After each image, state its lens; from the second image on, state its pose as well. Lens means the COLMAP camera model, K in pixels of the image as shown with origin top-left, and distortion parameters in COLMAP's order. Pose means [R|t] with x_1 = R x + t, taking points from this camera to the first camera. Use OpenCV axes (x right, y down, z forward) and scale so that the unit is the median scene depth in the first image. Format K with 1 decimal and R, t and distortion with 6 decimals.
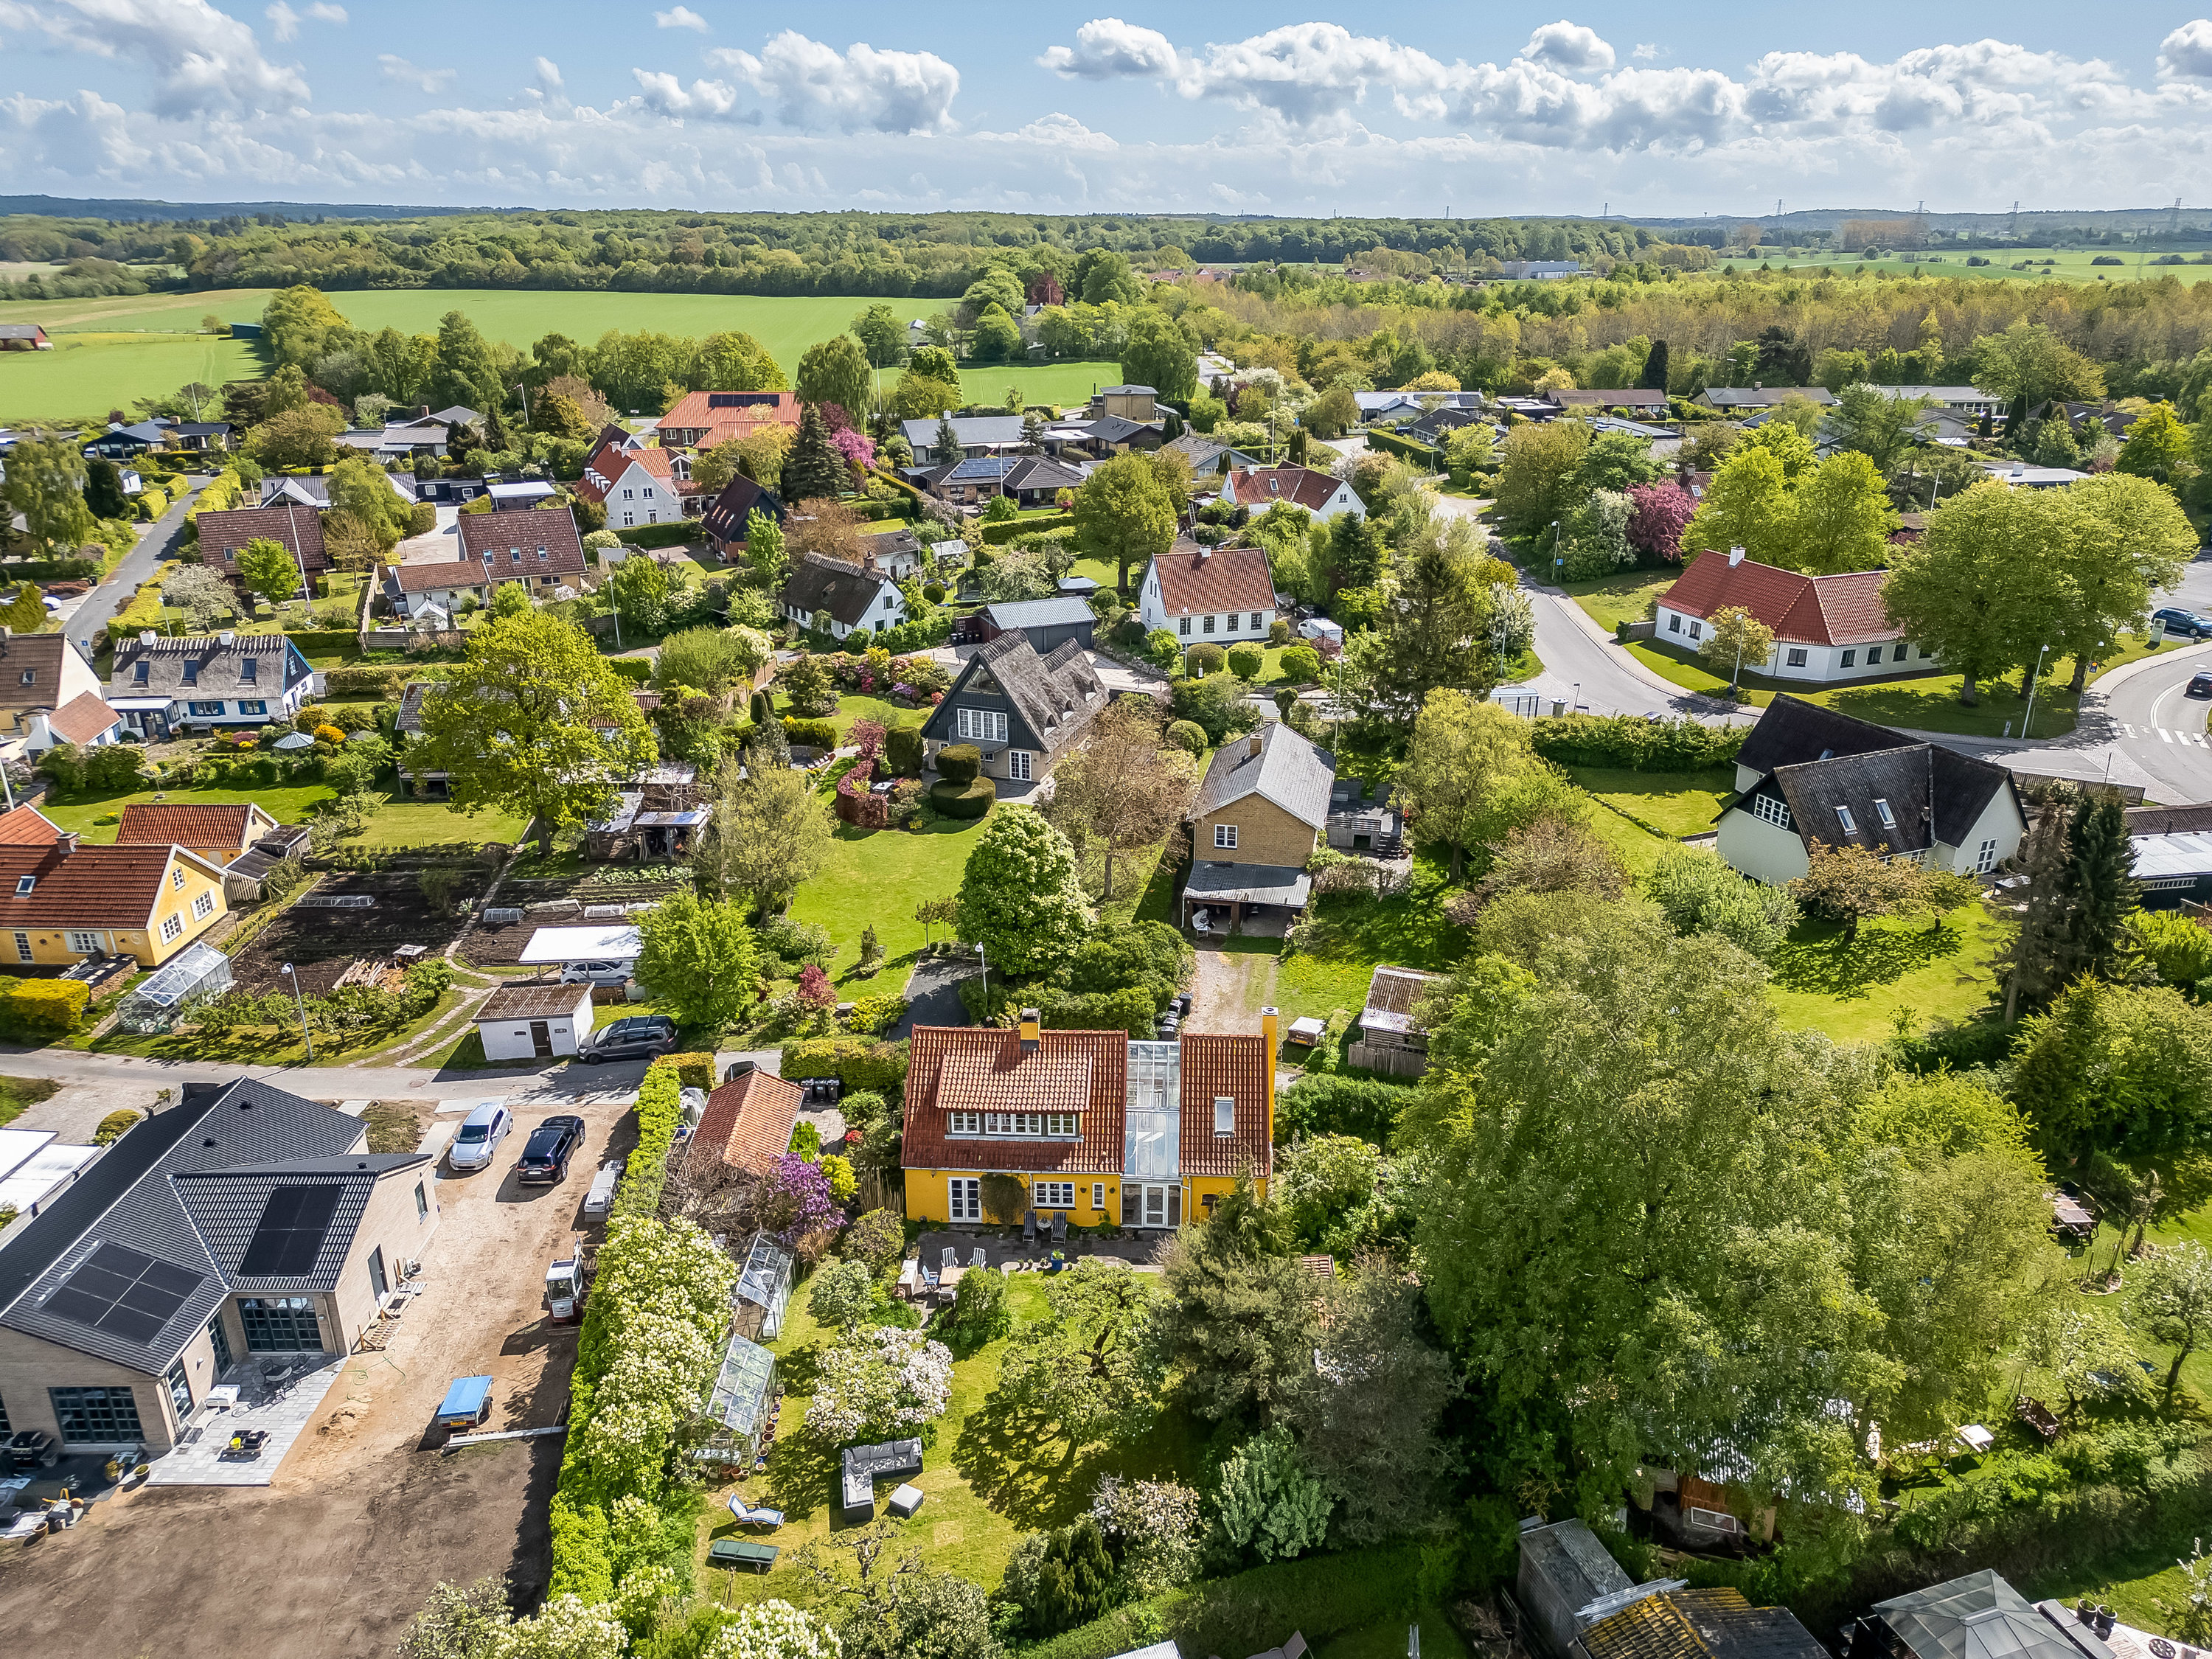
lens RADIAL K [[1524.2, 0, 1106.0], [0, 1524.2, 829.5], [0, 0, 1]] dist [0.211749, -0.337500]
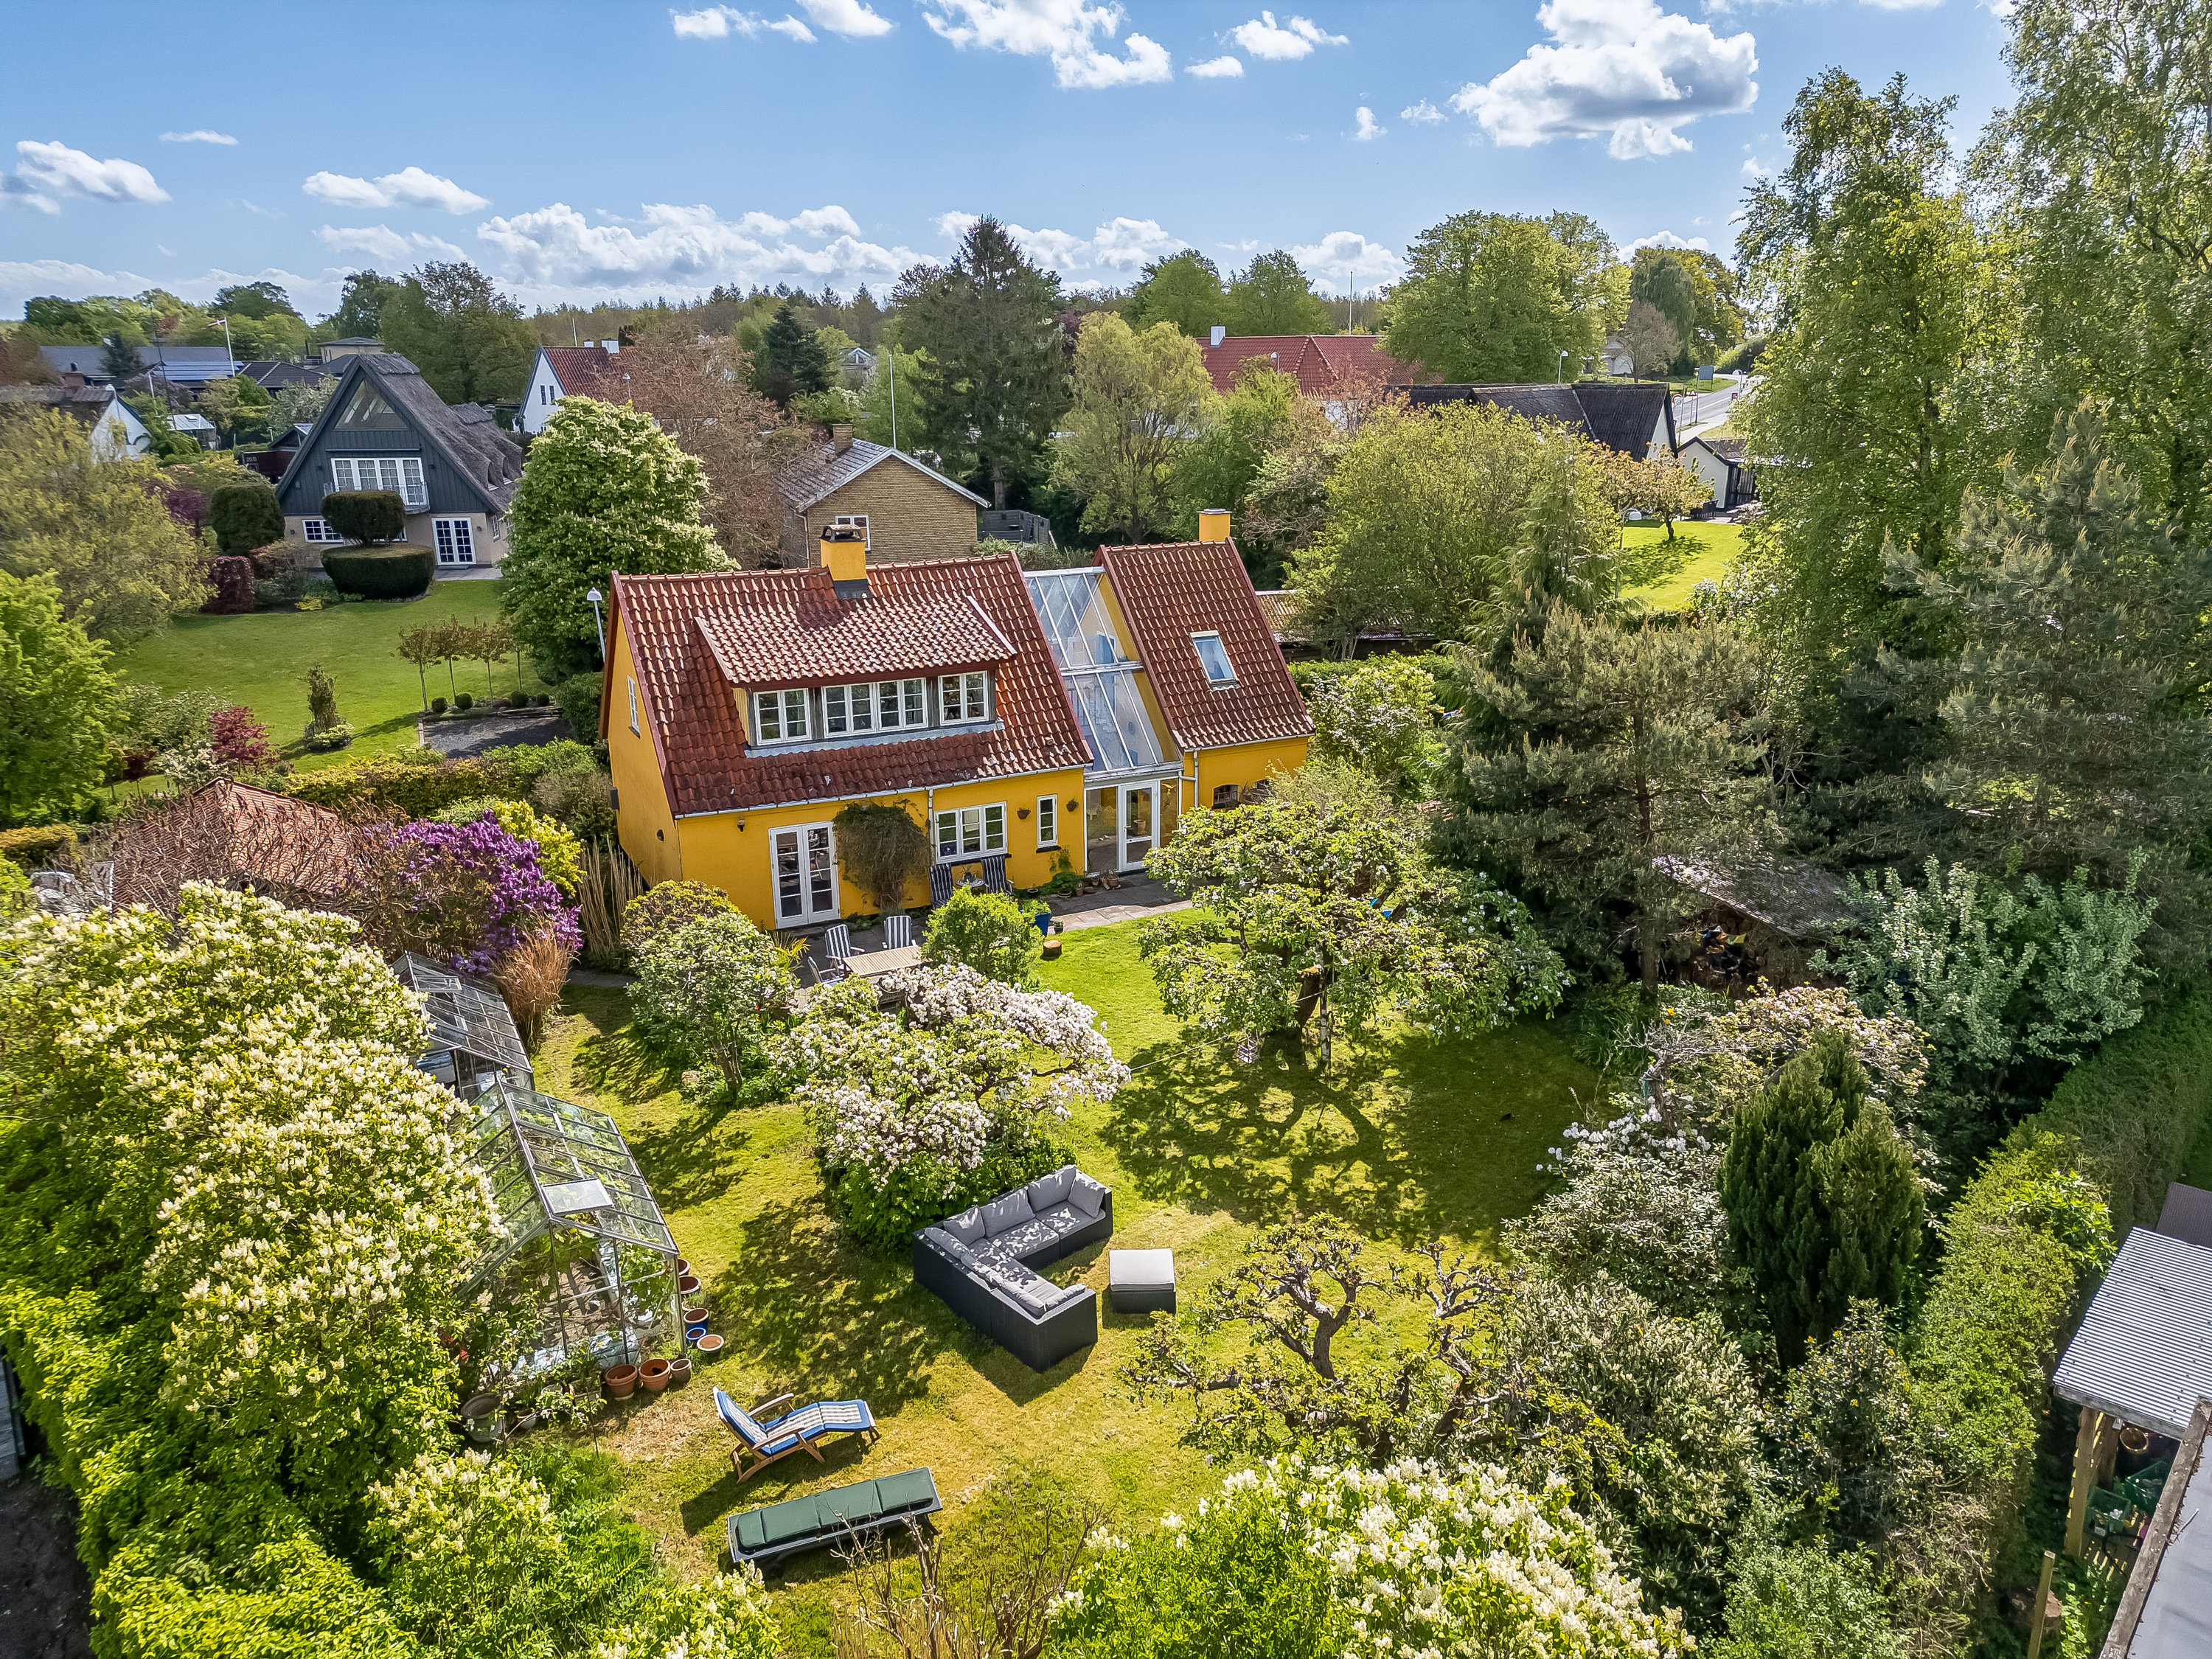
lens RADIAL K [[1524.2, 0, 1106.0], [0, 1524.2, 829.5], [0, 0, 1]] dist [0.211749, -0.337500]
pose [[0.876769, -0.161413, 0.453015, -0.230677], [0.196020, 0.980136, -0.030148, 0.260867], [-0.439150, 0.115233, 0.890993, 0.513841]]
